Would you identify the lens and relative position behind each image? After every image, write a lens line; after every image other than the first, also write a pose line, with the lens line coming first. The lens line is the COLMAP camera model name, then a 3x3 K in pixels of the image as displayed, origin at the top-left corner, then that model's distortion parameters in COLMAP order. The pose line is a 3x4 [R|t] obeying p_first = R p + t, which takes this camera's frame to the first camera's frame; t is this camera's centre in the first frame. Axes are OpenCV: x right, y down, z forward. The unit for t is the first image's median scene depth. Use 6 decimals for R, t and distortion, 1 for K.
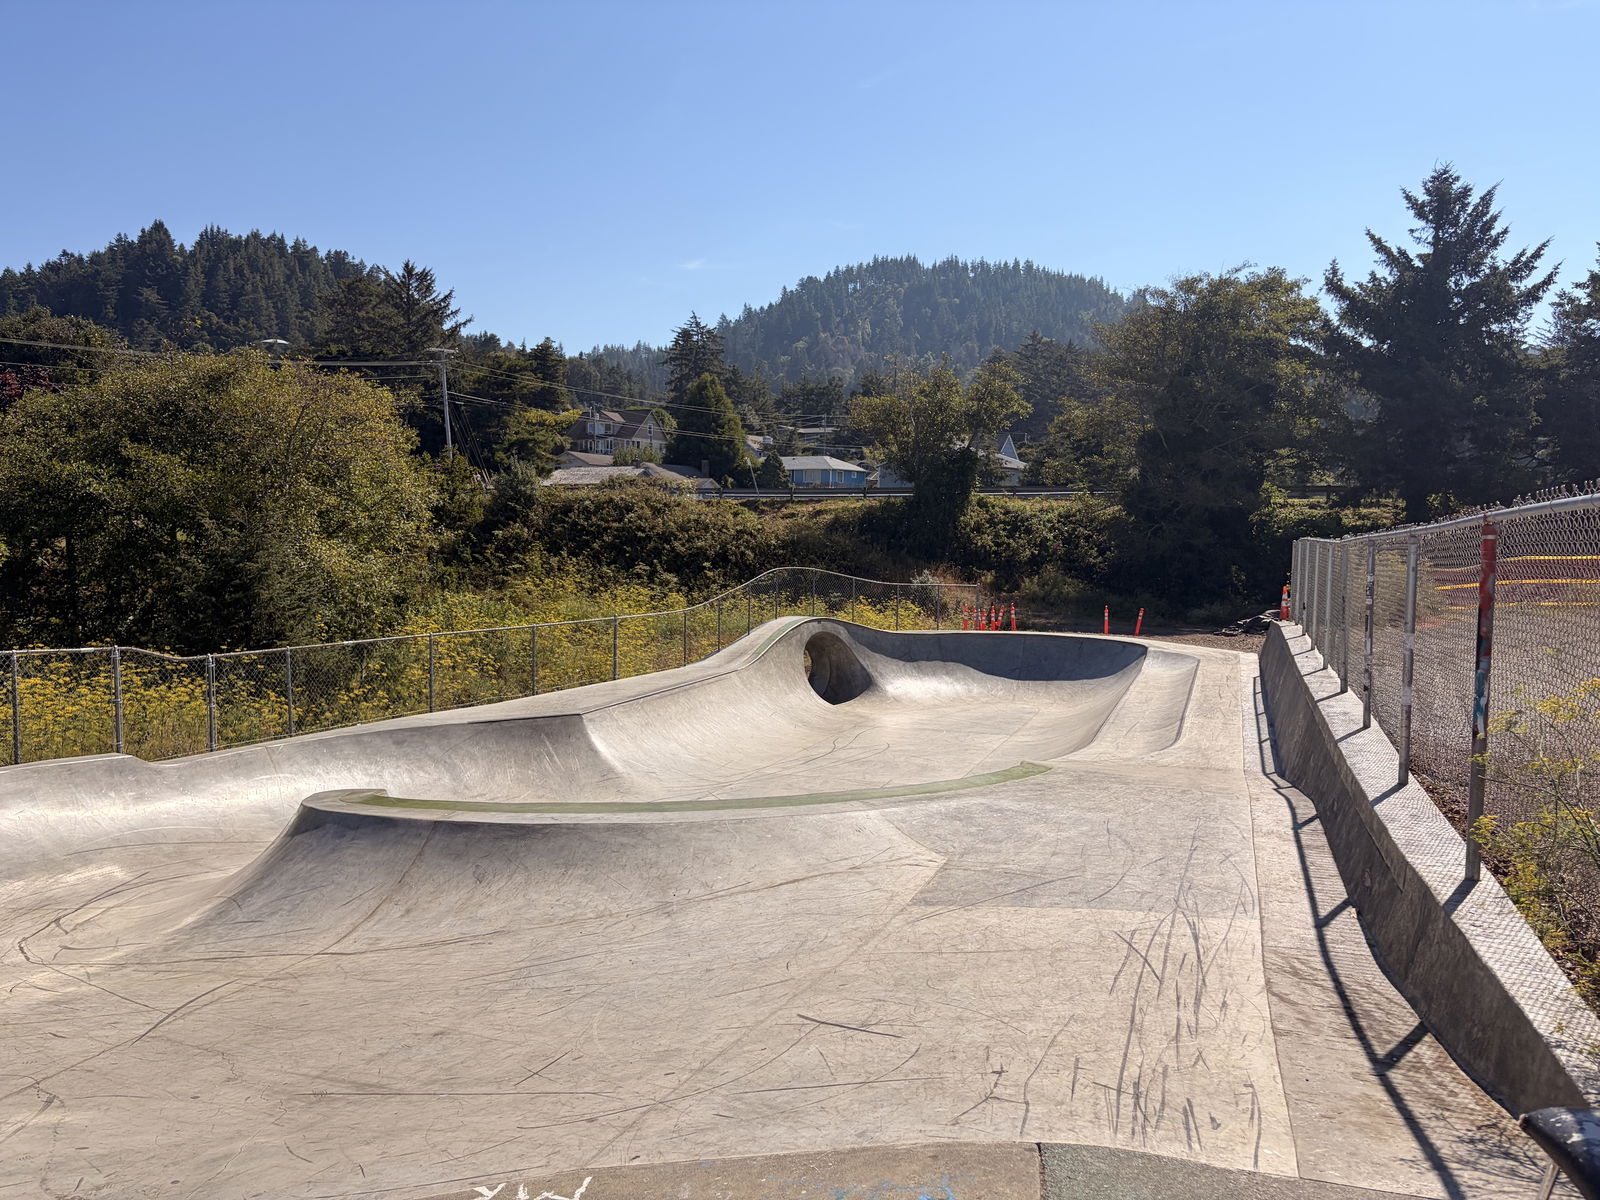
lens RADIAL K [[1206.0, 0, 797.8], [0, 1206.0, 633.1], [0, 0, 1]] dist [0.058839, -0.064713]
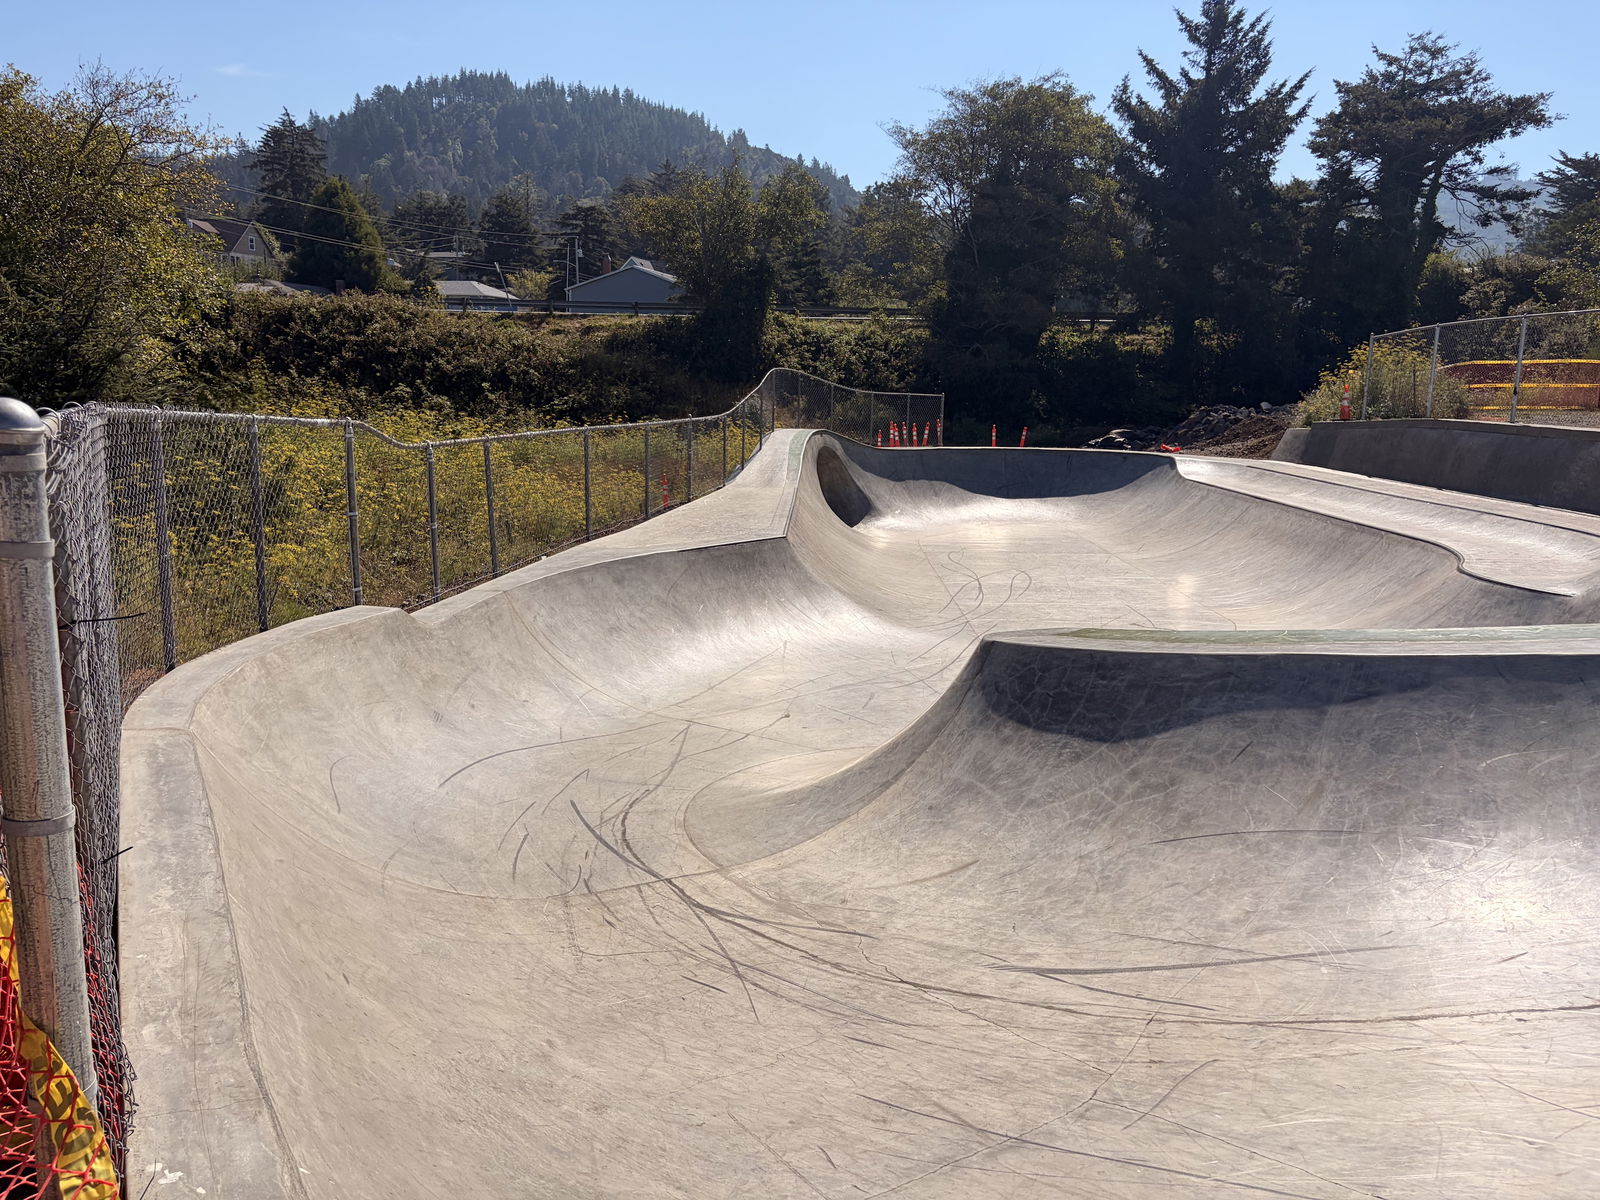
lens RADIAL K [[1206.0, 0, 788.2], [0, 1206.0, 608.9], [0, 0, 1]] dist [0.058839, -0.064713]
pose [[0.947991, -0.052267, 0.313975, -0.141405], [0.019067, 0.993979, 0.107899, 0.010704], [-0.317724, -0.096301, 0.943280, 0.104483]]
